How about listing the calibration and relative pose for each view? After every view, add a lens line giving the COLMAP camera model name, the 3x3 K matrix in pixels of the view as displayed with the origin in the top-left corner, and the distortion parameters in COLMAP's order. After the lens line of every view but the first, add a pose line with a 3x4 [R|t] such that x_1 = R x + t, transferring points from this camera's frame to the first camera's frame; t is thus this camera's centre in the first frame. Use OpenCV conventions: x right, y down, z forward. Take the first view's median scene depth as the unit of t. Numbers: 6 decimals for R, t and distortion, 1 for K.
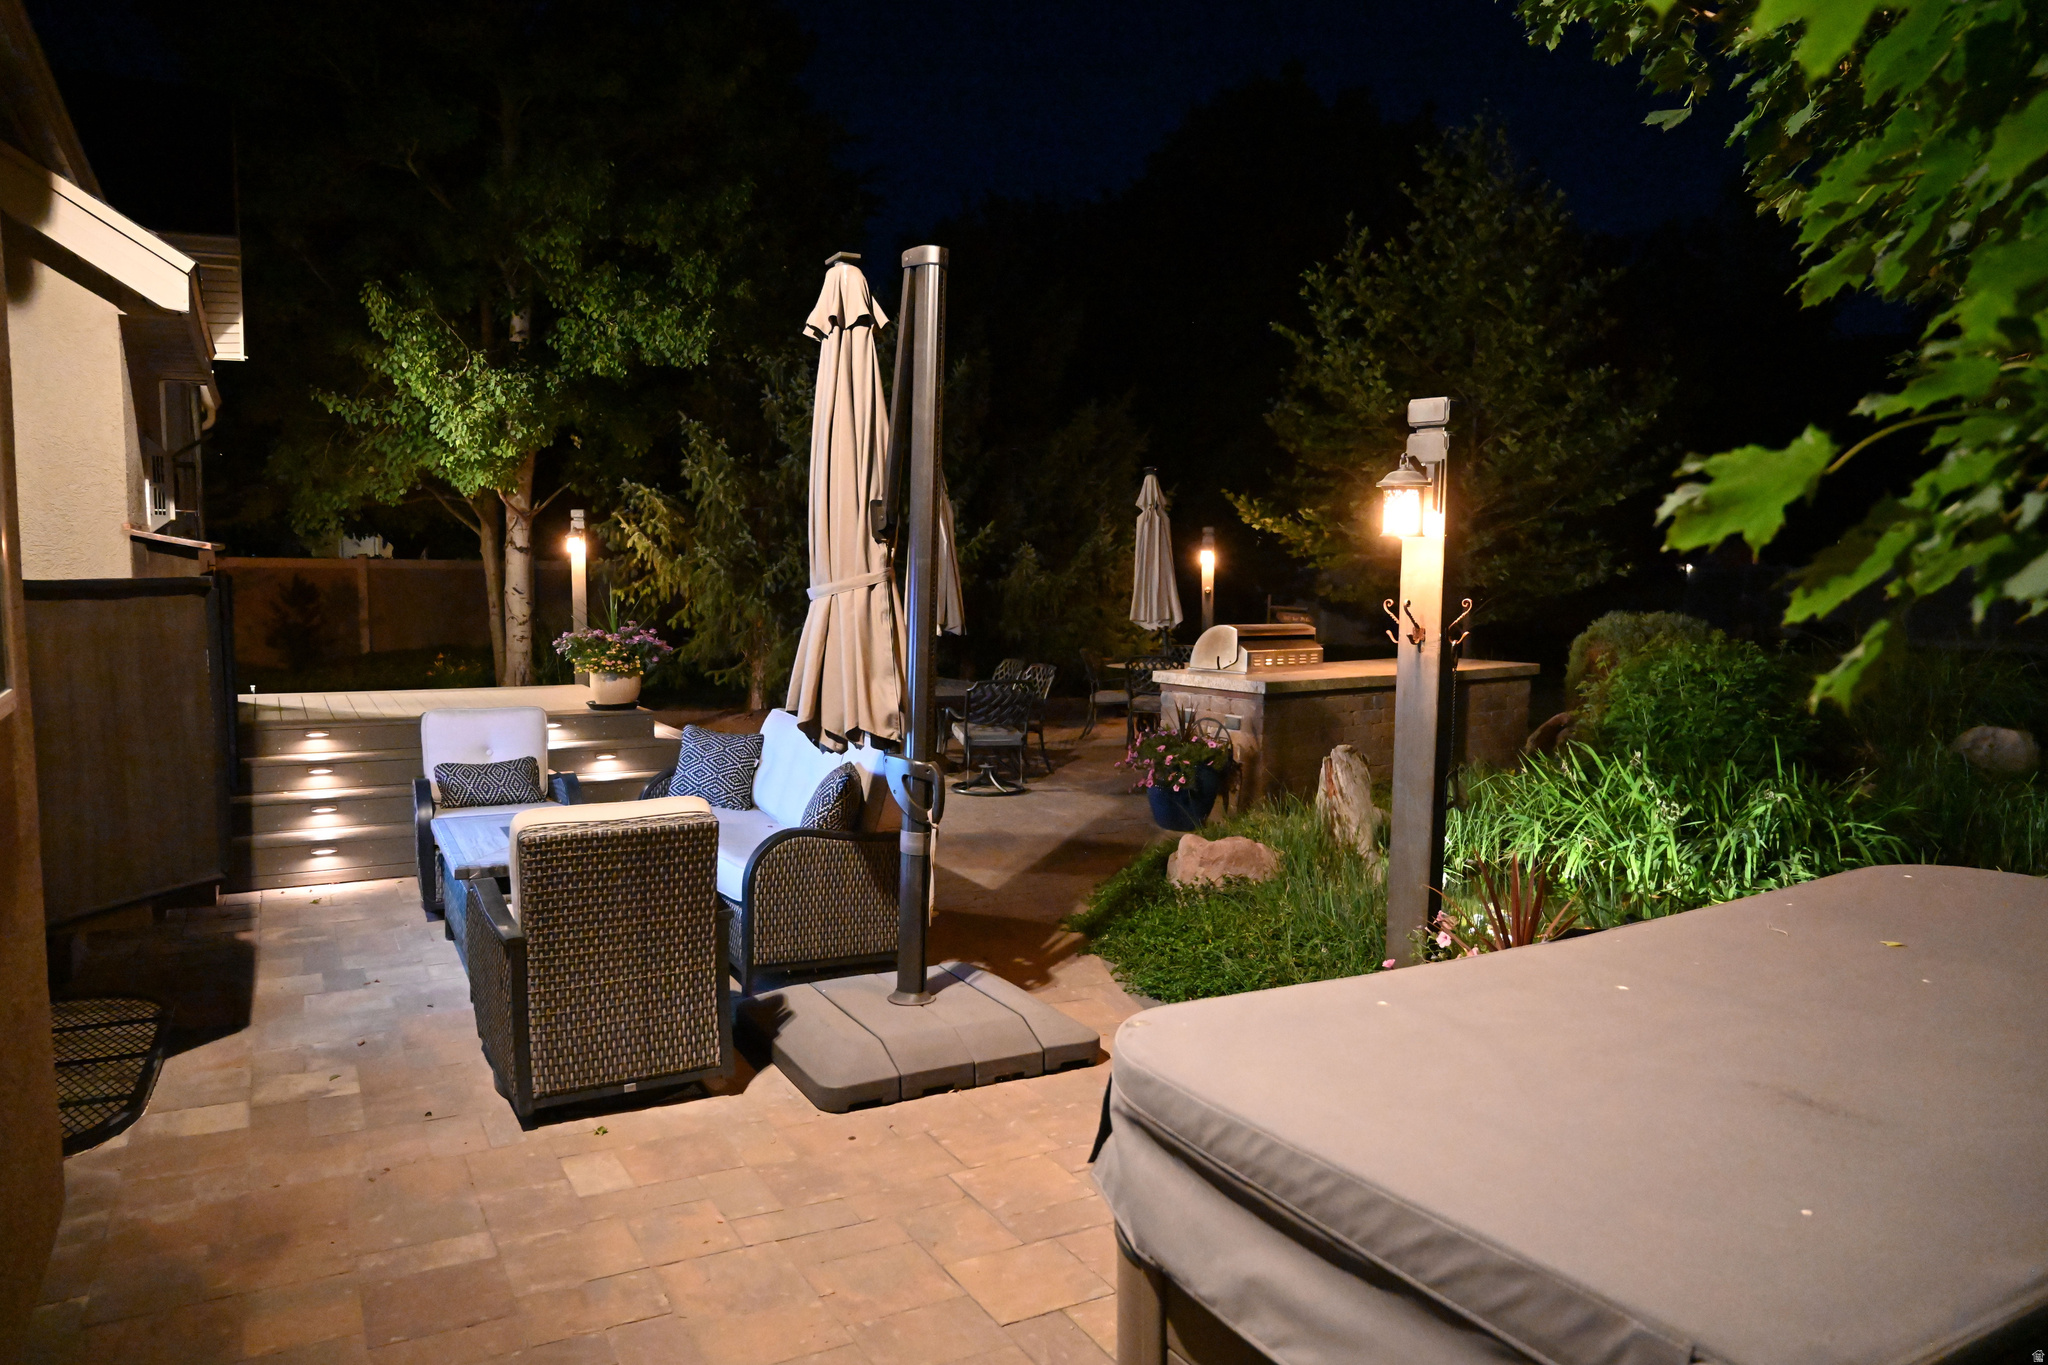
lens RADIAL K [[1365.2, 0, 1024.0], [0, 1365.2, 682.5], [0, 0, 1]] dist [-0.013411, 0.005662]
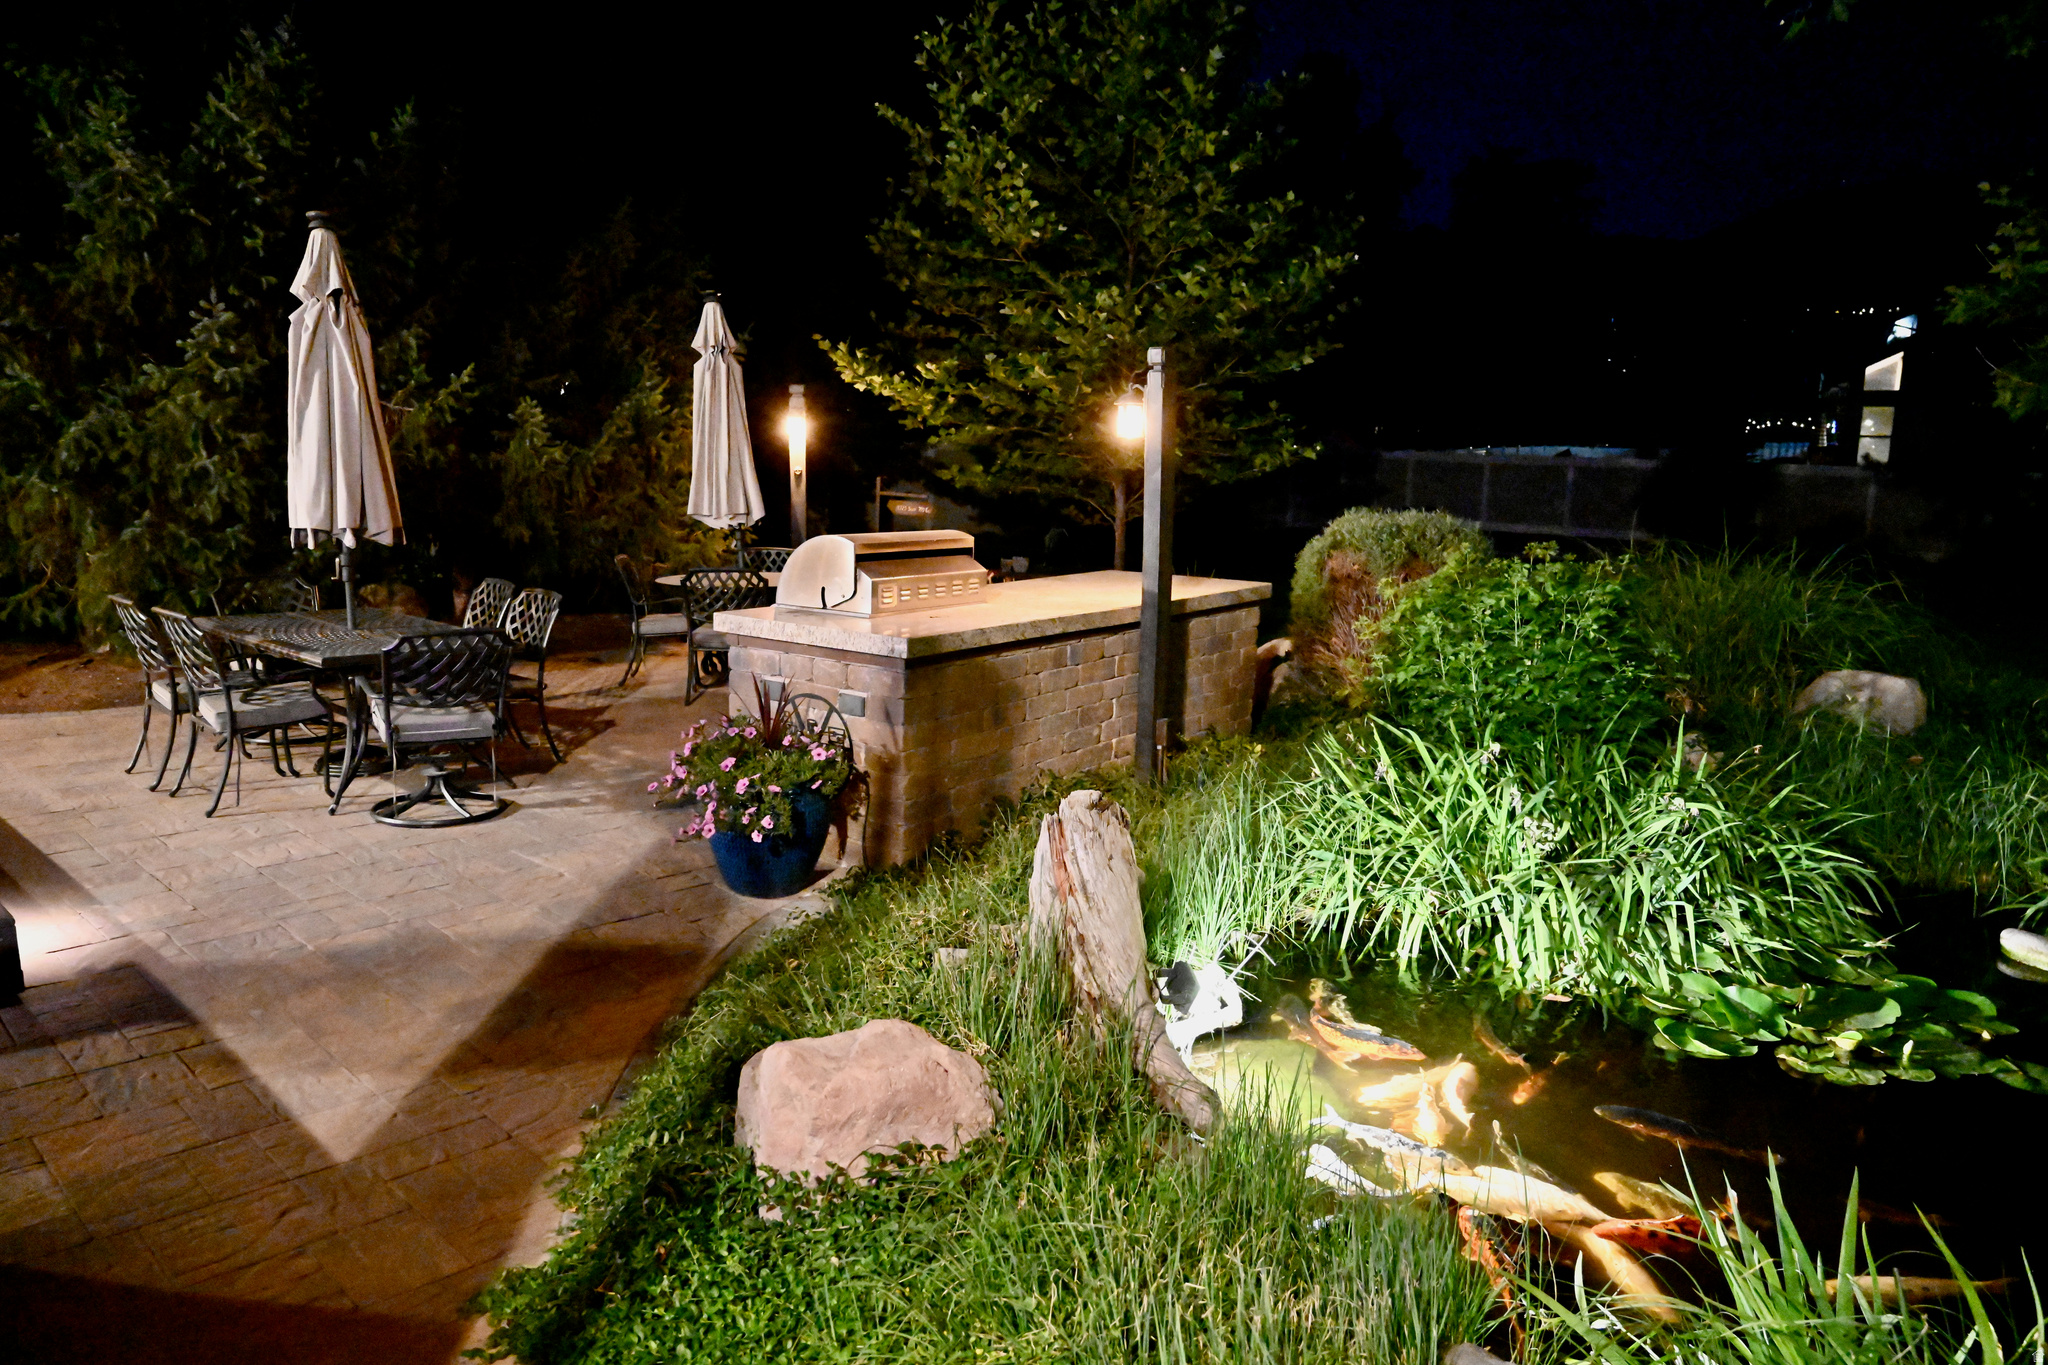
lens RADIAL K [[1365.2, 0, 1024.0], [0, 1365.2, 682.5], [0, 0, 1]] dist [-0.013411, 0.005662]
pose [[0.955413, -0.035424, 0.293139, 0.034234], [0.008973, 0.995802, 0.091088, -0.021989], [-0.295135, -0.084396, 0.951721, 0.277908]]
